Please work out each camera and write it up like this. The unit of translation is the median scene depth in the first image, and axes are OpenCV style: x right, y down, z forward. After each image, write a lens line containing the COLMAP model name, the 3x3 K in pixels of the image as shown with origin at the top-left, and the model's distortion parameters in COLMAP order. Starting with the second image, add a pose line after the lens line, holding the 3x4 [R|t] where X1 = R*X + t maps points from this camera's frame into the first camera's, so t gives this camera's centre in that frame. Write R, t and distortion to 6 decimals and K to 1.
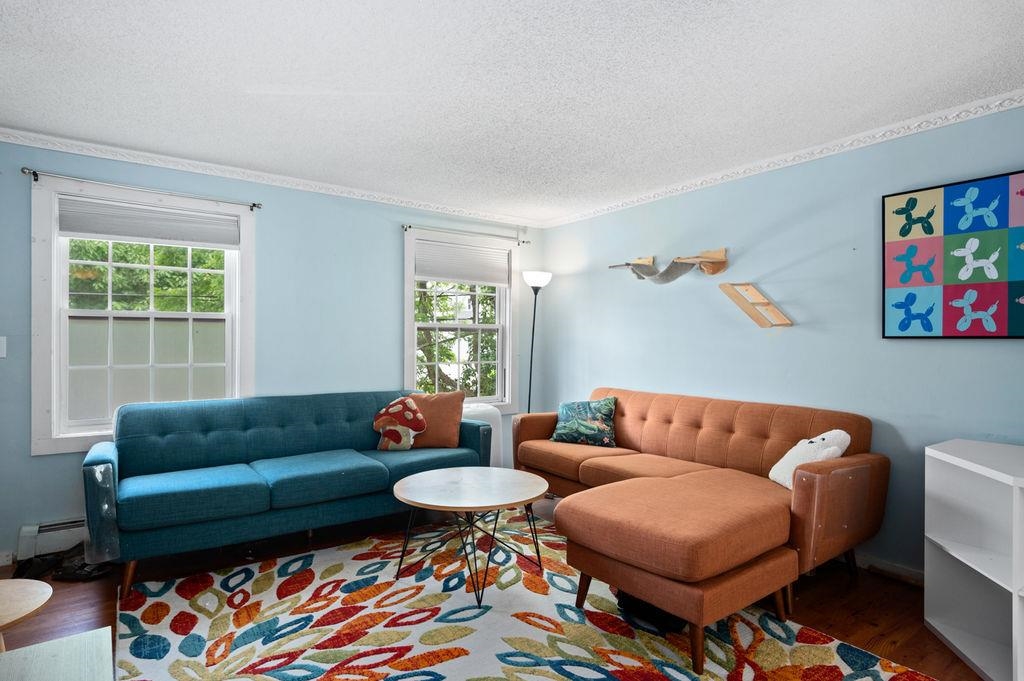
lens RADIAL K [[555.9, 0, 512.0], [0, 555.9, 340.5], [0, 0, 1]] dist [0.023479, -0.001592]
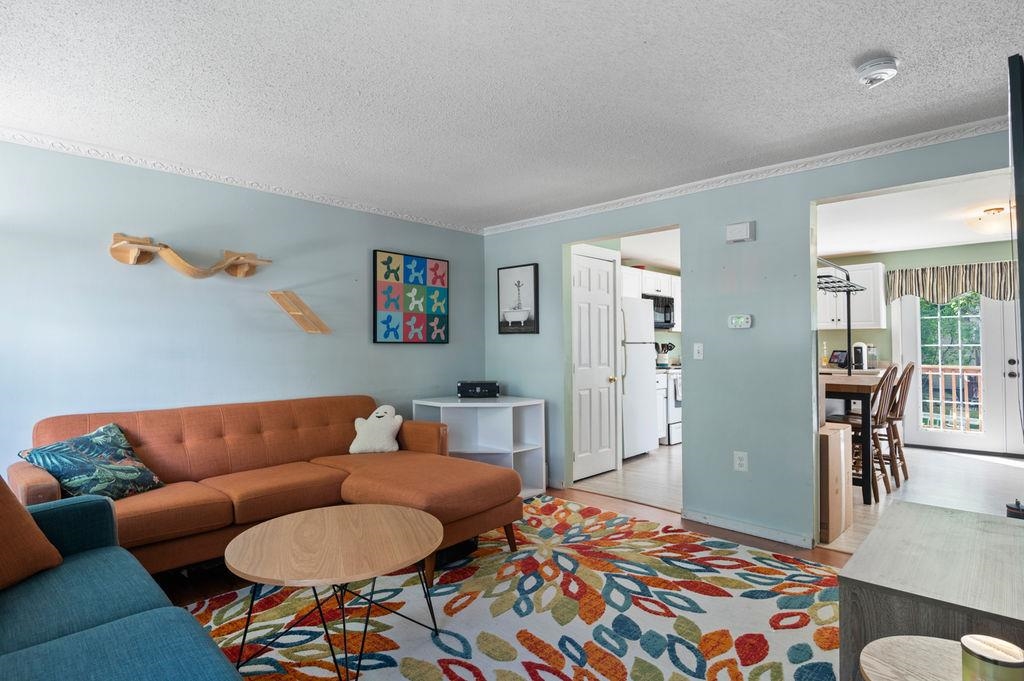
lens RADIAL K [[518.2, 0, 512.0], [0, 518.2, 340.5], [0, 0, 1]] dist [-0.002749, -0.001102]
pose [[-0.164081, 0.009541, 0.986401, -0.847123], [0.003463, 0.999953, -0.009096, 0.003438], [-0.986441, 0.001924, -0.164106, 0.936746]]
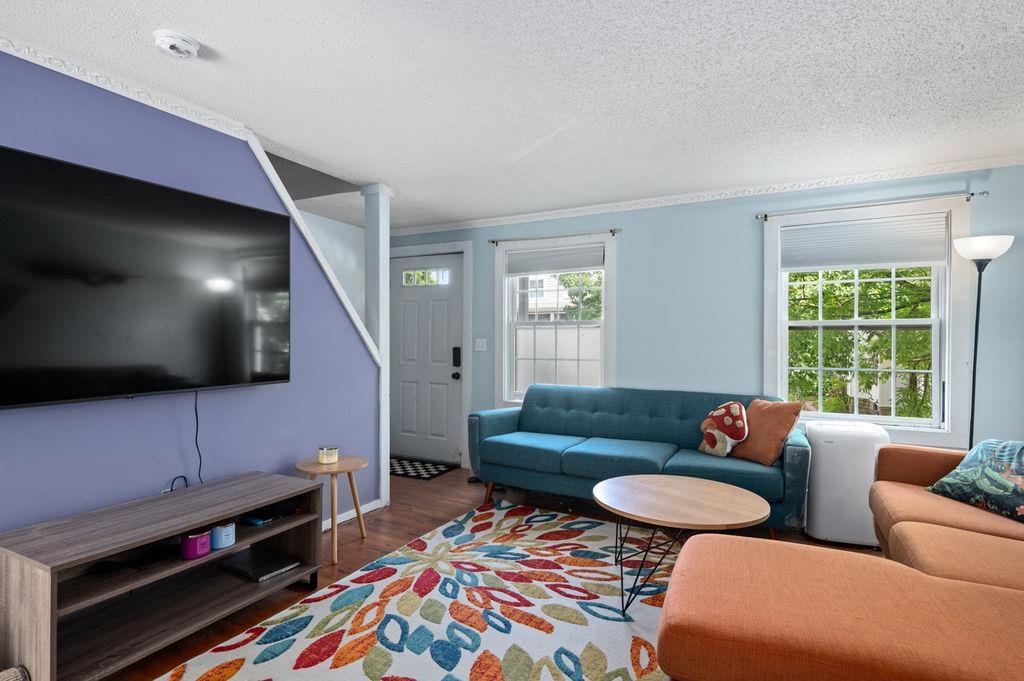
lens RADIAL K [[527.7, 0, 512.0], [0, 527.7, 340.5], [0, 0, 1]] dist [0.022336, -0.000601]
pose [[0.440843, -0.002457, -0.897581, 0.633613], [-0.001040, 0.999994, -0.003249, 0.002981], [0.897584, 0.002366, 0.440837, 0.384185]]
